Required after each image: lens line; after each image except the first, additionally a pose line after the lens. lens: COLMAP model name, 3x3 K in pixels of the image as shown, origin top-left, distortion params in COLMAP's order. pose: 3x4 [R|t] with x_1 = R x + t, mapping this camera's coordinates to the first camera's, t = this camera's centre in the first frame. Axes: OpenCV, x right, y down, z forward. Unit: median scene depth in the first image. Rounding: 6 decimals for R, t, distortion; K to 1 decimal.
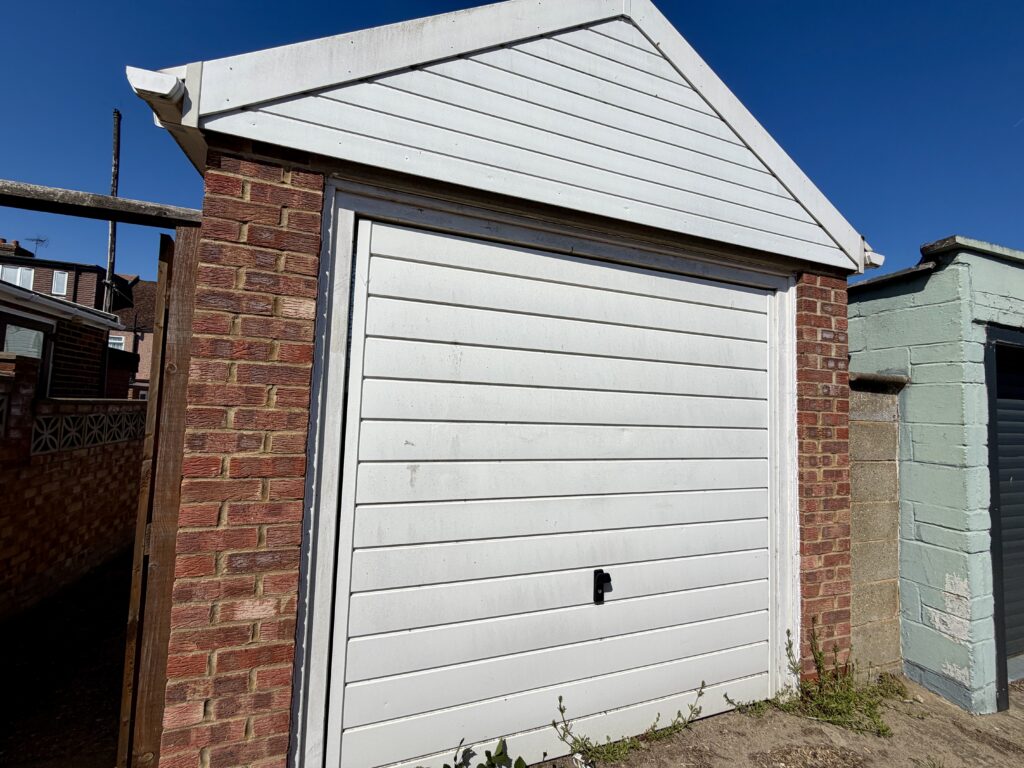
lens RADIAL K [[423.0, 0, 513.7], [0, 423.0, 385.6], [0, 0, 1]] dist [-0.006439, -0.000367]
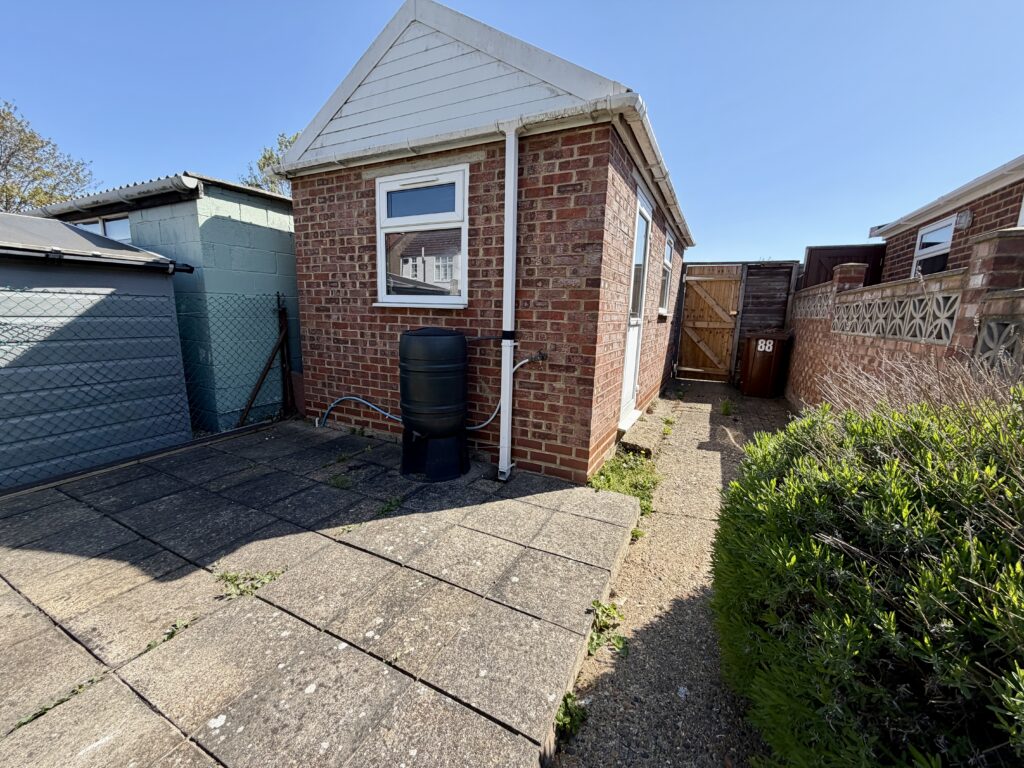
lens RADIAL K [[423.0, 0, 513.7], [0, 423.0, 385.6], [0, 0, 1]] dist [-0.006439, -0.000367]
pose [[0.684284, 0.110932, -0.720728, -1.049935], [0.040155, 0.981129, 0.189136, 0.059518], [0.728109, -0.158364, 0.666917, -0.061335]]
